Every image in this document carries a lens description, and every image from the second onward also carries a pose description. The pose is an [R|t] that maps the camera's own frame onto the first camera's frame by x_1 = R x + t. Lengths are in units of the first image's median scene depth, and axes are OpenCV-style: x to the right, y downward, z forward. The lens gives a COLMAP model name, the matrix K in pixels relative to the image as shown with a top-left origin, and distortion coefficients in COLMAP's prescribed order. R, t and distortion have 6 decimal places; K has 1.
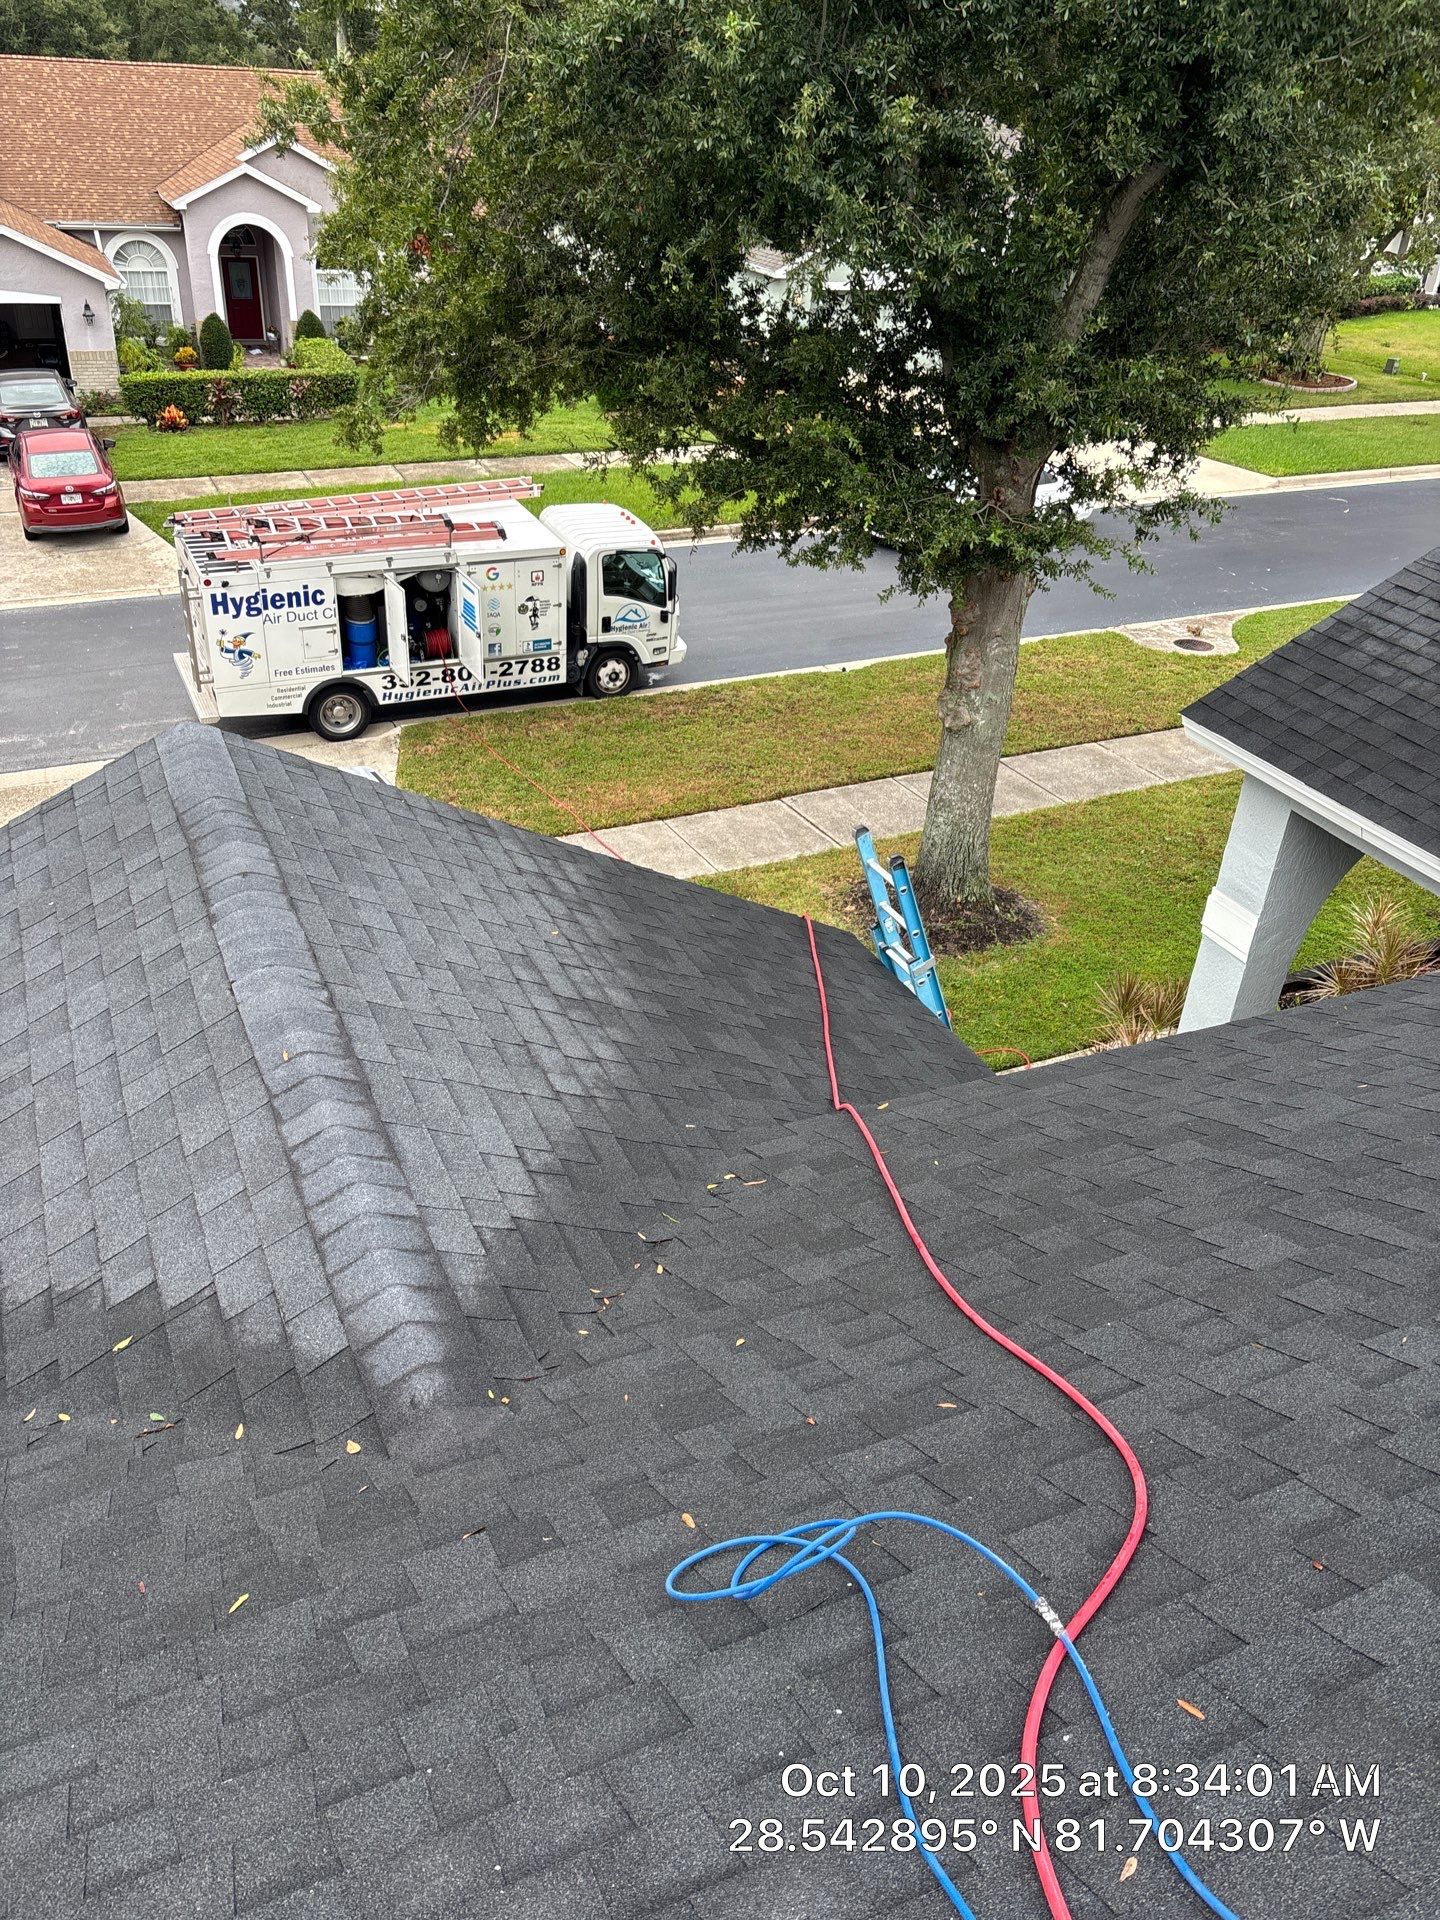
lens RADIAL K [[1471.7, 0, 717.9], [0, 1471.7, 961.2], [0, 0, 1]] dist [0.007090, 0.004044]
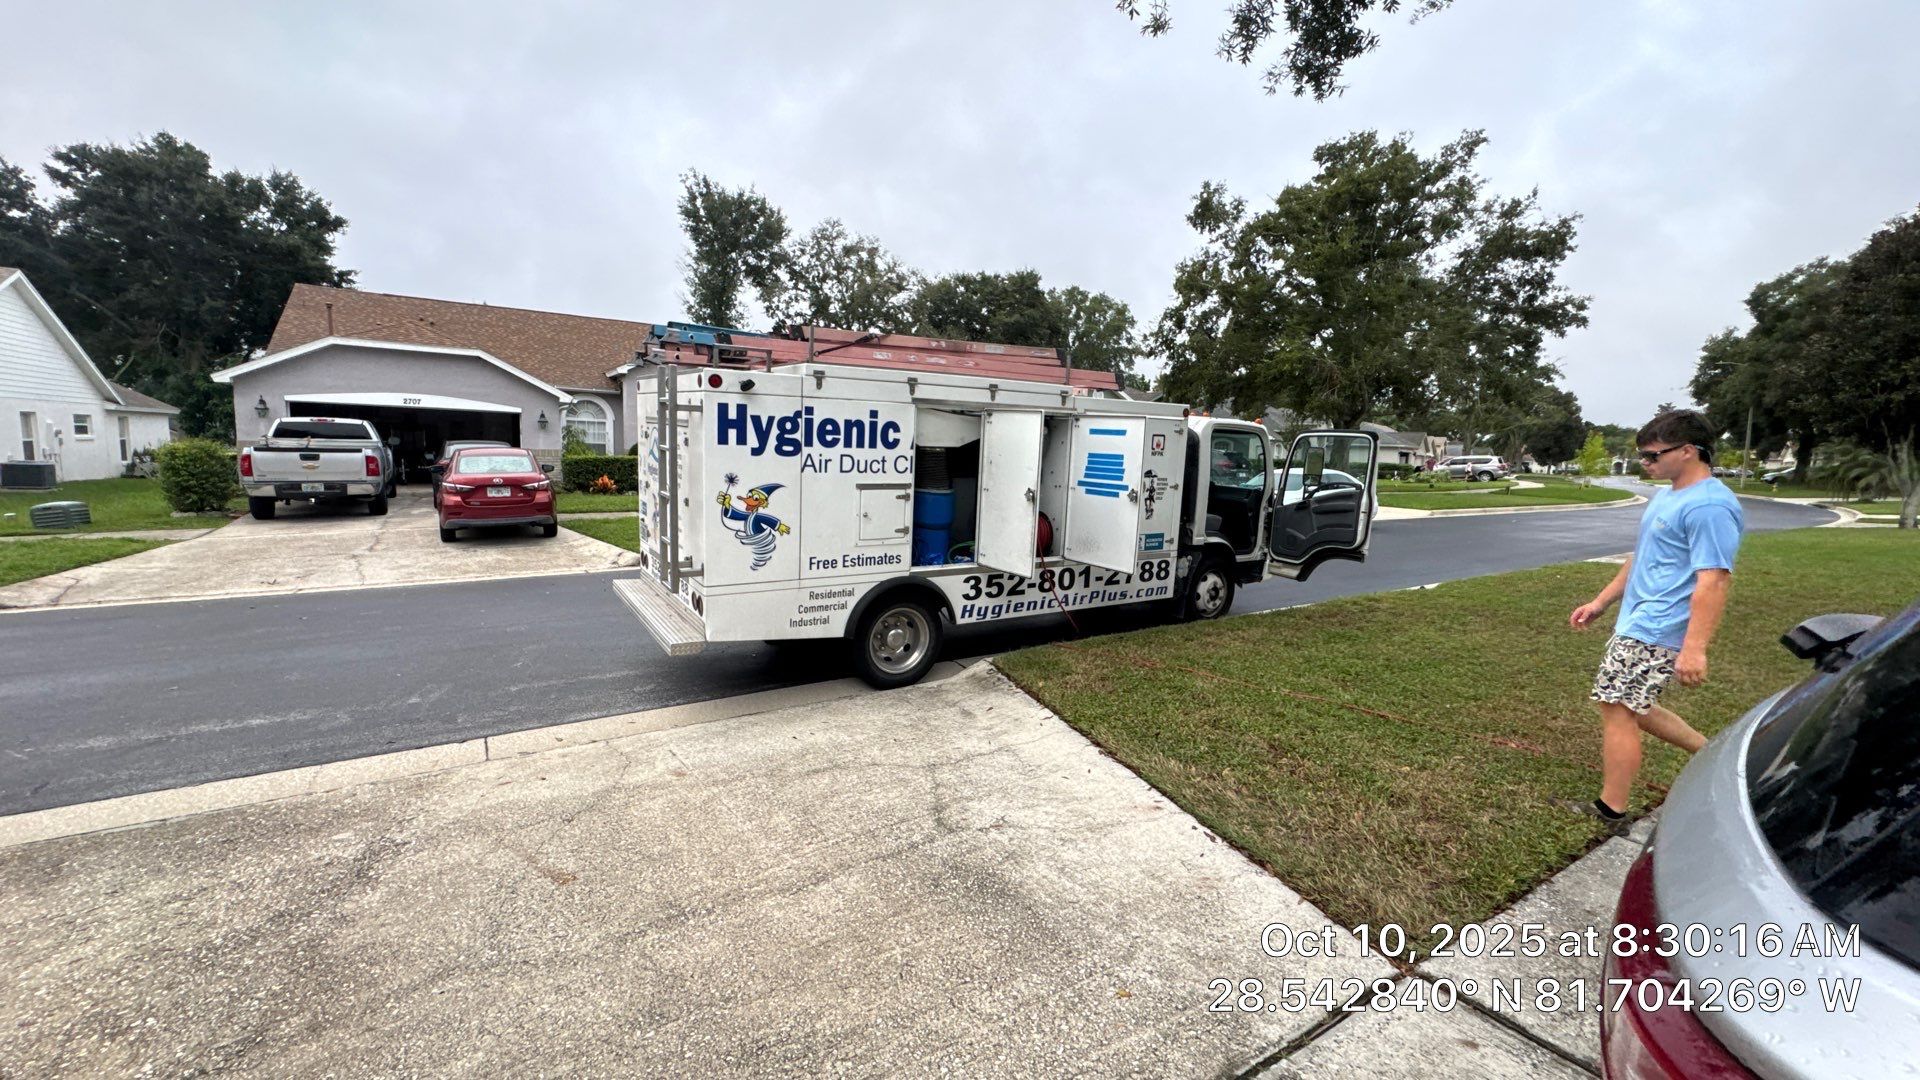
lens RADIAL K [[764.7, 0, 963.0], [0, 764.7, 536.9], [0, 0, 1]] dist [-0.004148, -0.000227]
pose [[0.990323, -0.039368, 0.133077, -0.276143], [0.091055, 0.907982, -0.408997, -0.077330], [-0.104730, 0.417156, 0.902780, 0.711099]]
